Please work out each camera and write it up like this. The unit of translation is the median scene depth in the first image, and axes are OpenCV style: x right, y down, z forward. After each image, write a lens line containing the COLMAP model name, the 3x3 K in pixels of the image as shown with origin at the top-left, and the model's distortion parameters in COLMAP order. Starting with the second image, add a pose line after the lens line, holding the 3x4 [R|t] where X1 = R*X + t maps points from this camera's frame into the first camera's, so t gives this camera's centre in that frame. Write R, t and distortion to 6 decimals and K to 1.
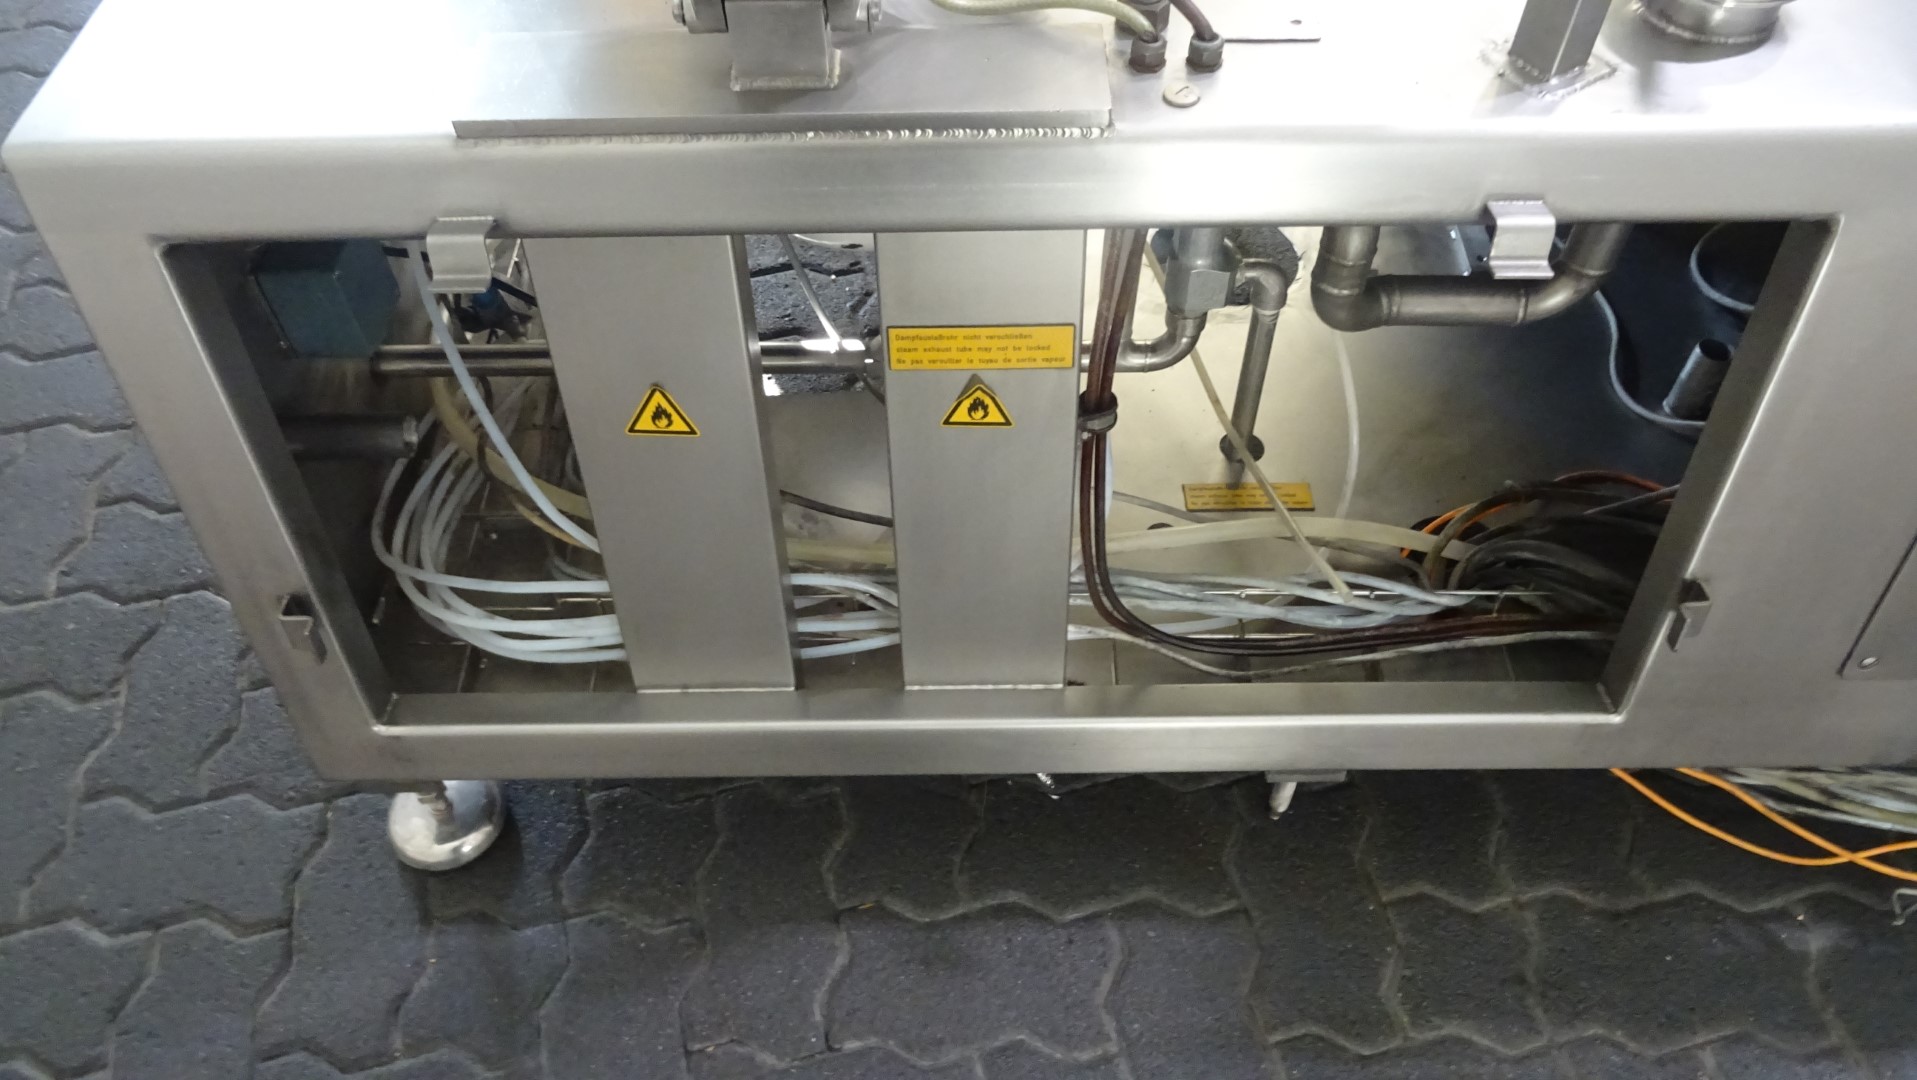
lens RADIAL K [[1379.6, 0, 954.1], [0, 1379.6, 530.8], [0, 0, 1]] dist [0.002824, -0.000049]
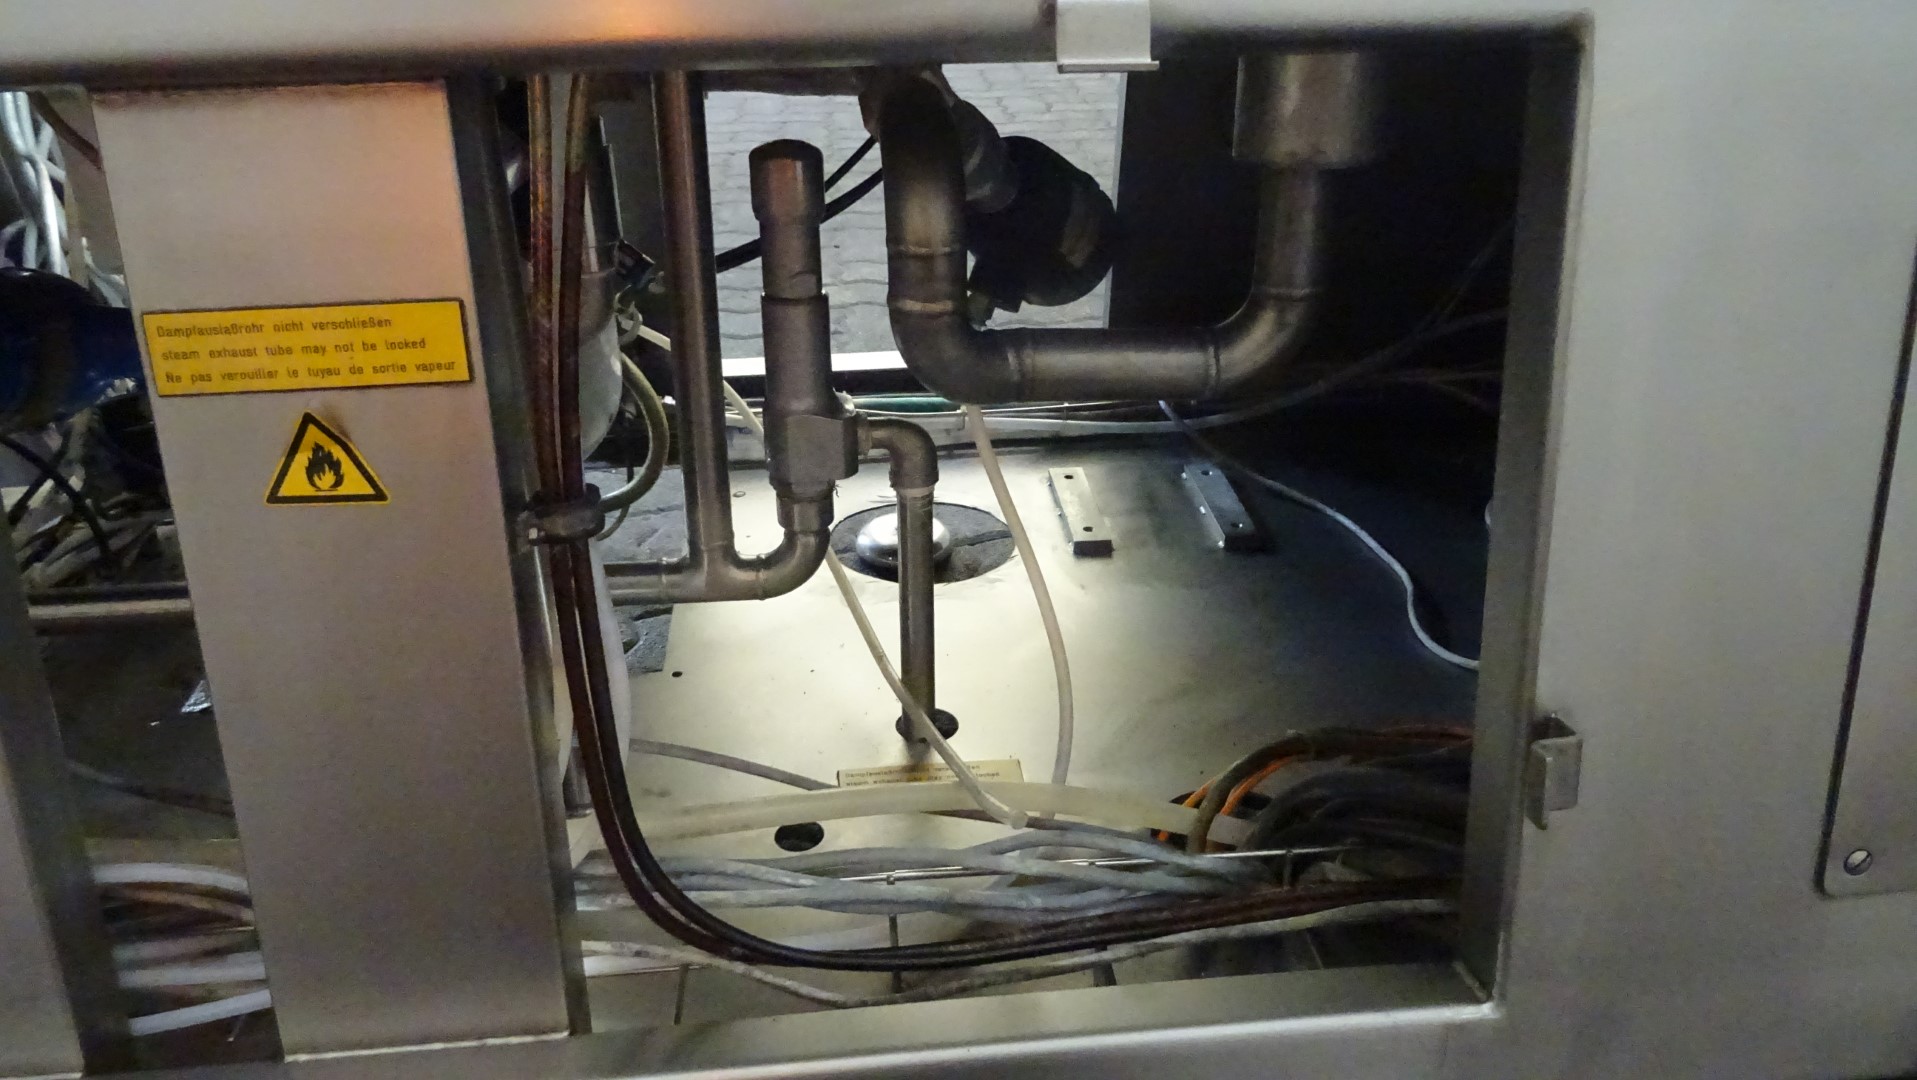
lens RADIAL K [[1379.6, 0, 954.1], [0, 1379.6, 530.8], [0, 0, 1]] dist [0.002824, -0.000049]
pose [[0.995035, -0.039710, 0.091260, 0.200842], [0.073406, 0.912021, -0.403521, 0.169520], [-0.067207, 0.408217, 0.910408, 0.386047]]
